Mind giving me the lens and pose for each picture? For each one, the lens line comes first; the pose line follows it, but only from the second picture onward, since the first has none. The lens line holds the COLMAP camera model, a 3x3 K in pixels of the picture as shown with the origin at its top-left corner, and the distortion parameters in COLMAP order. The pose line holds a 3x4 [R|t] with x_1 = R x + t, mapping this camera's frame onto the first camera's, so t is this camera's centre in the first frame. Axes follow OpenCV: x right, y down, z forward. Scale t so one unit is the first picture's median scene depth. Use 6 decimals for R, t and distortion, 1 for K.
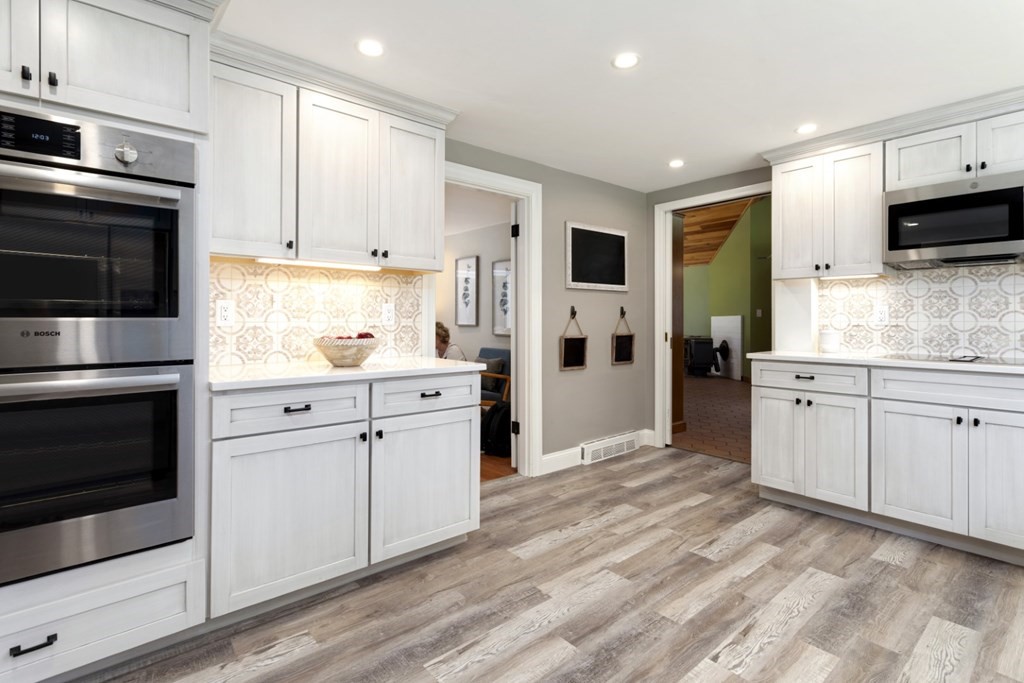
lens RADIAL K [[488.6, 0, 514.2], [0, 488.6, 317.5], [0, 0, 1]] dist [0.001455, 0.000371]
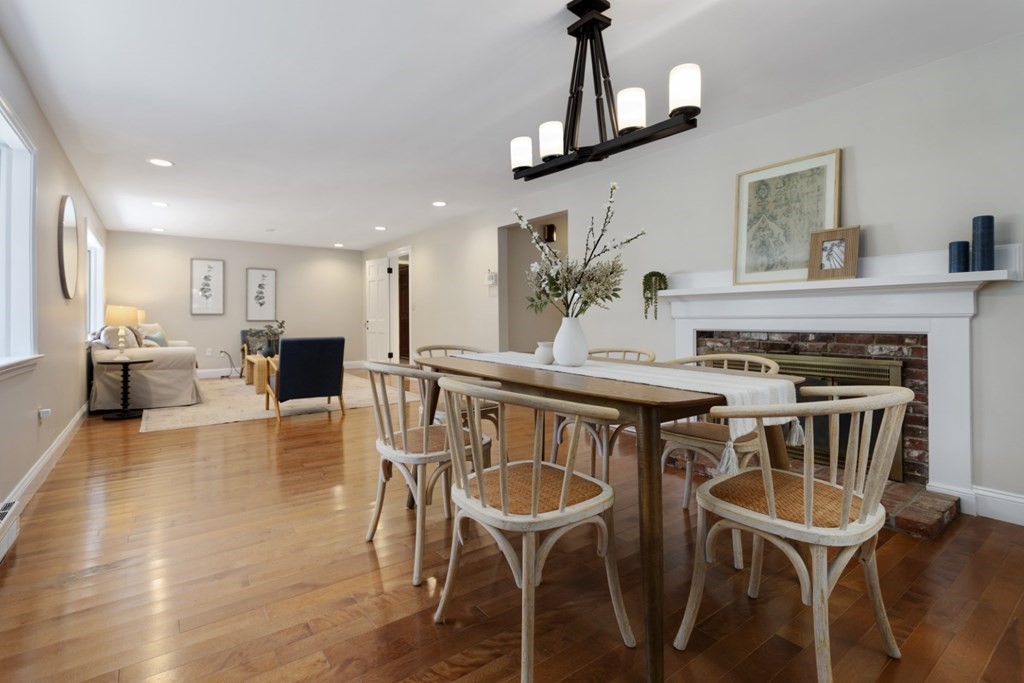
lens RADIAL K [[488.6, 0, 514.2], [0, 488.6, 317.5], [0, 0, 1]] dist [0.001455, 0.000371]
pose [[0.071342, 0.003107, 0.997447, -1.306242], [-0.003207, 0.999991, -0.002885, 0.026581], [-0.997447, -0.002993, 0.071351, 0.132012]]
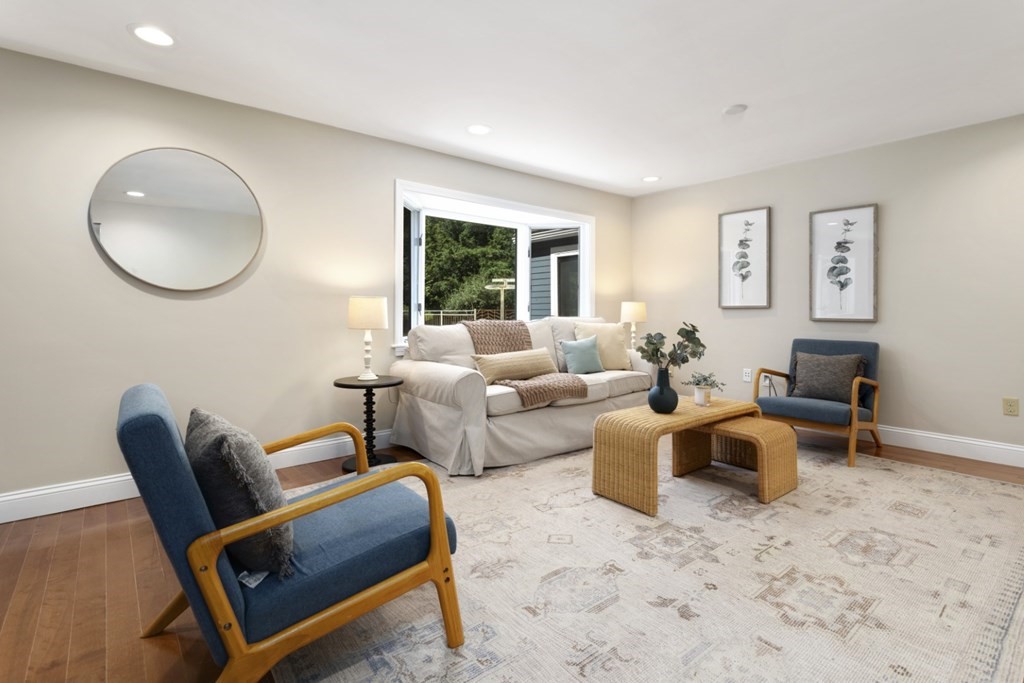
lens RADIAL K [[488.6, 0, 514.2], [0, 488.6, 317.5], [0, 0, 1]] dist [0.001455, 0.000371]
pose [[0.999923, 0.000420, -0.012392, -0.426731], [-0.000190, 0.999828, 0.018565, 0.018605], [0.012398, -0.018561, 0.999751, 0.291970]]
